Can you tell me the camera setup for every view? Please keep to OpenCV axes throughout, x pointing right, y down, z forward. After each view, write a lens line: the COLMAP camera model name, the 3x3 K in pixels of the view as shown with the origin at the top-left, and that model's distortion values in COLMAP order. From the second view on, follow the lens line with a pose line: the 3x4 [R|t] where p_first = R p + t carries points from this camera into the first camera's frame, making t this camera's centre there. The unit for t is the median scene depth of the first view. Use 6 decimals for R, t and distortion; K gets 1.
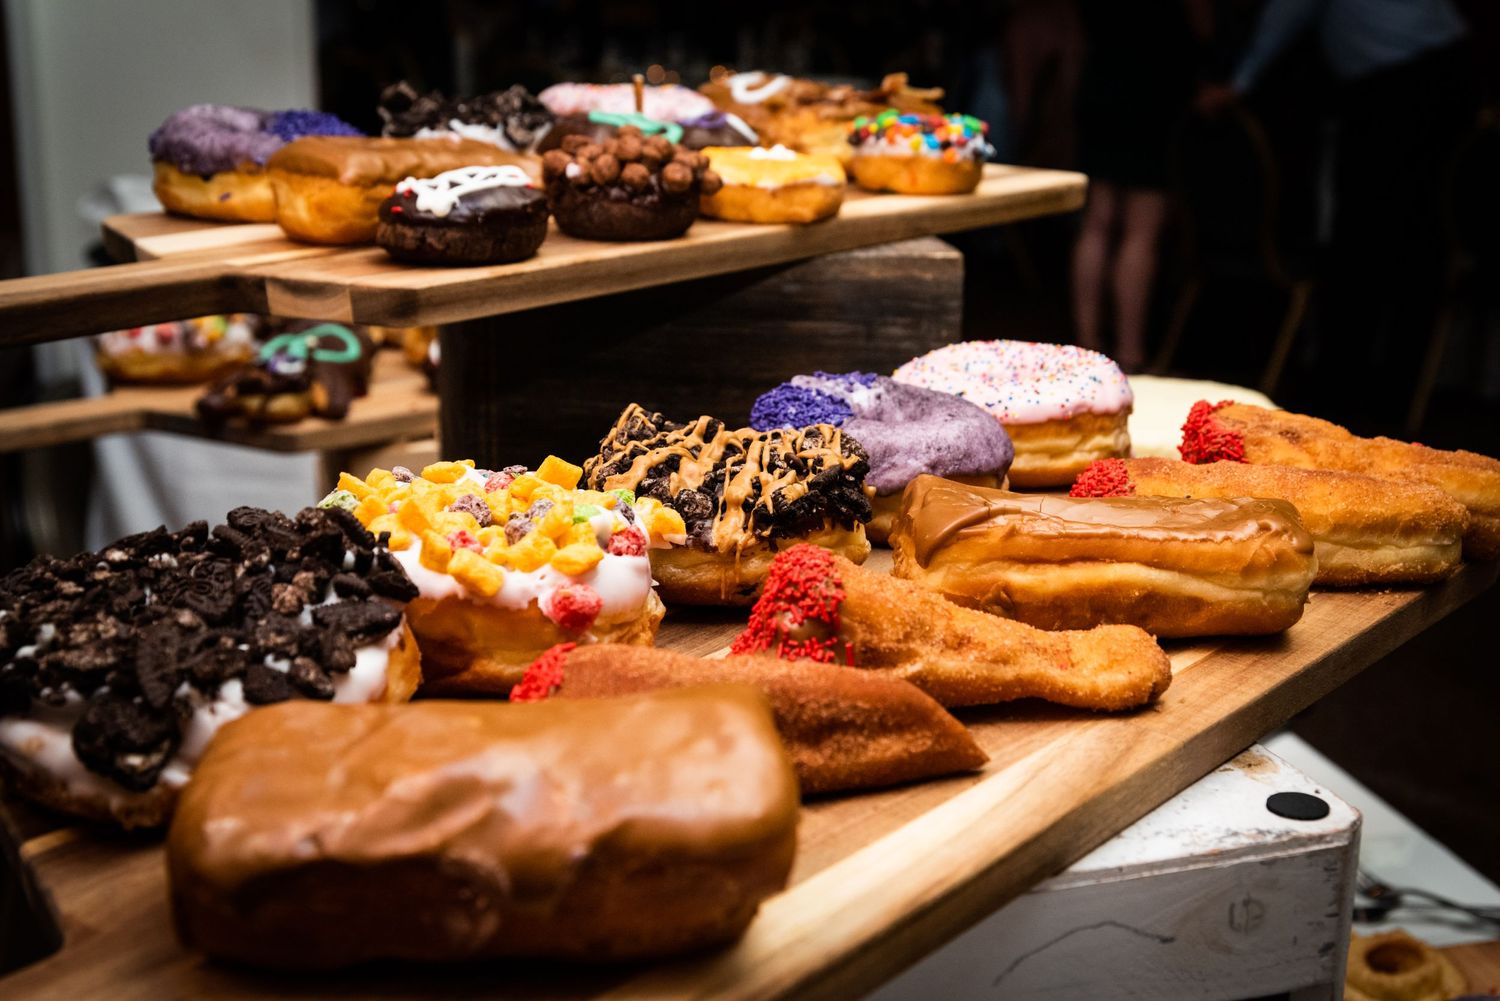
lens RADIAL K [[2226.7, 0, 750.5], [0, 2226.7, 501.6], [0, 0, 1]] dist [-0.003201, 0.000000]
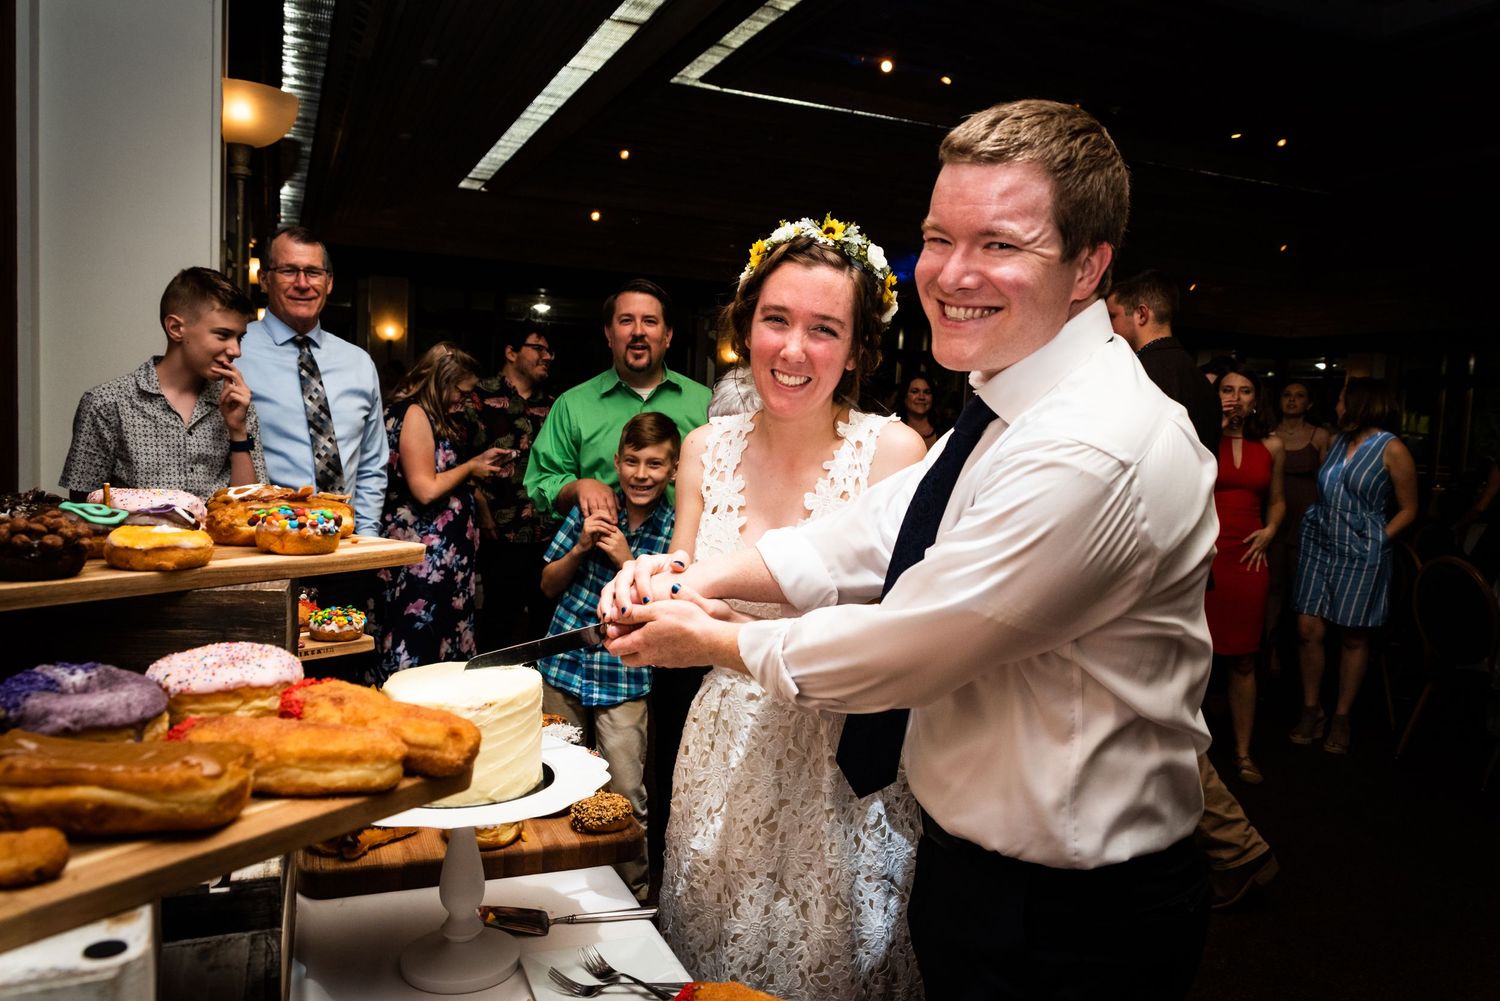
lens RADIAL K [[1240.4, 0, 749.7], [0, 1240.4, 497.7], [0, 0, 1]] dist [0.019997, 0.001315]
pose [[0.991212, 0.017193, 0.131163, 0.397747], [0.007015, 0.983291, -0.181907, -0.007124], [-0.132099, 0.181229, 0.974529, 0.028995]]
